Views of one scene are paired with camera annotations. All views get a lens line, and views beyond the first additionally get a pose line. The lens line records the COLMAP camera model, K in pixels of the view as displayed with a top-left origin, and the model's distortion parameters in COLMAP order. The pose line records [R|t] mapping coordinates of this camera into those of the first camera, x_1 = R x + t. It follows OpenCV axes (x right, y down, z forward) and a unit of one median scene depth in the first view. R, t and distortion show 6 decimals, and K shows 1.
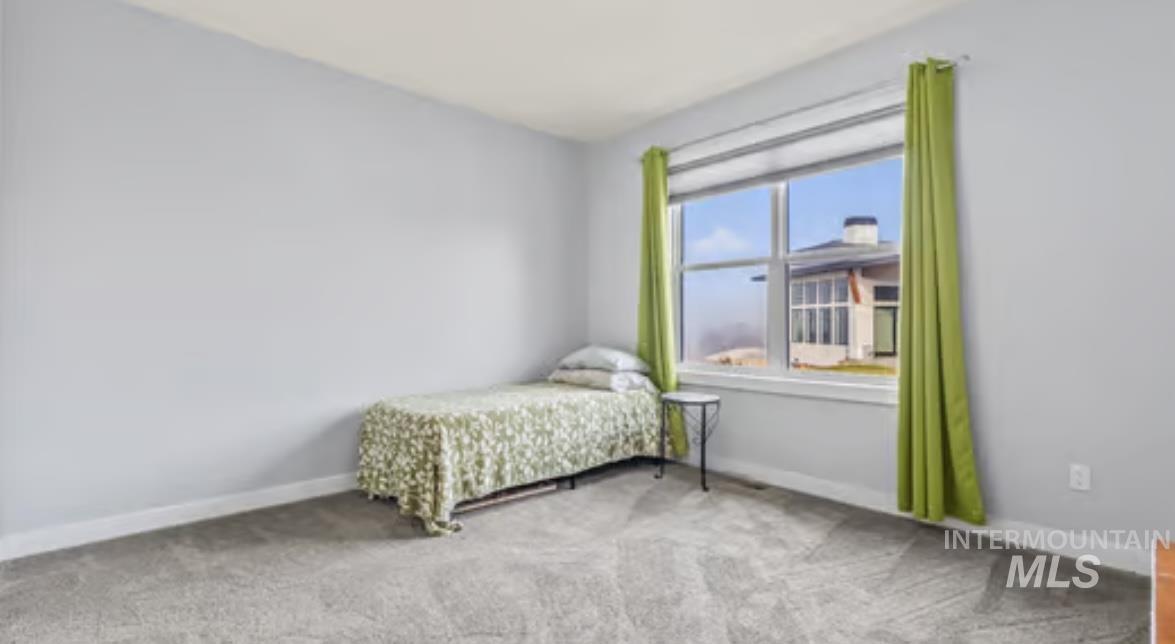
lens RADIAL K [[538.4, 0, 587.5], [0, 538.4, 323.3], [0, 0, 1]] dist [-0.019814, 0.000029]
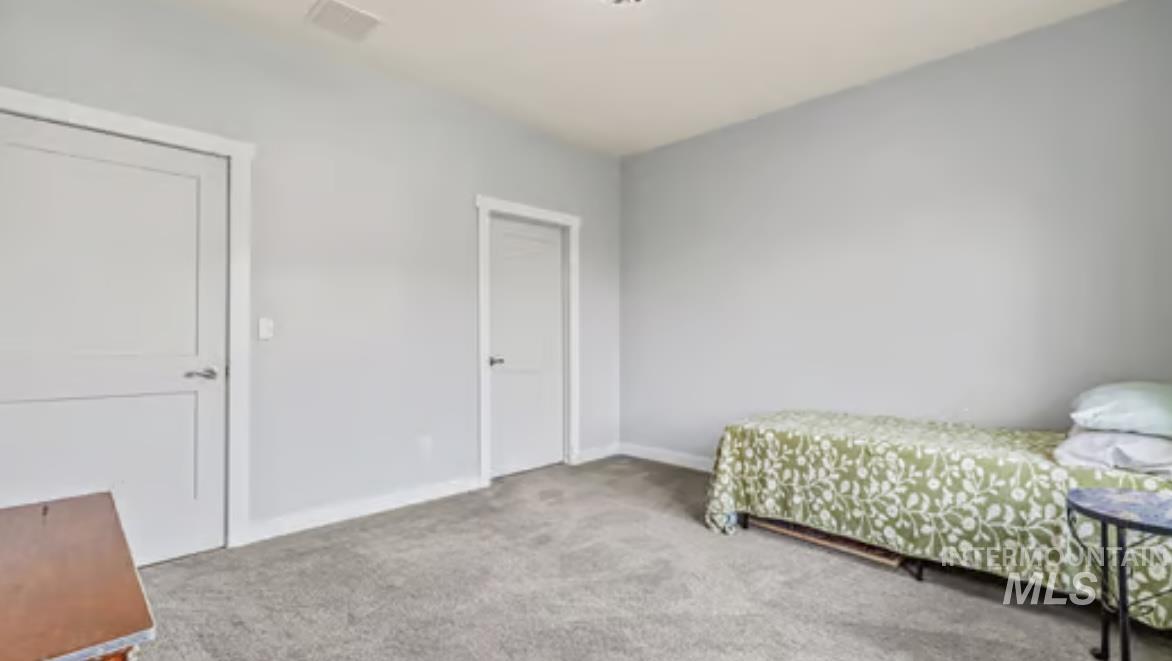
lens RADIAL K [[518.2, 0, 586.1], [0, 518.2, 329.4], [0, 0, 1]] dist [0.003316, 0.000346]
pose [[0.034391, -0.019372, -0.999221, 0.708160], [-0.003034, 0.999805, -0.019488, 0.002864], [0.999404, 0.003702, 0.034325, 0.623109]]
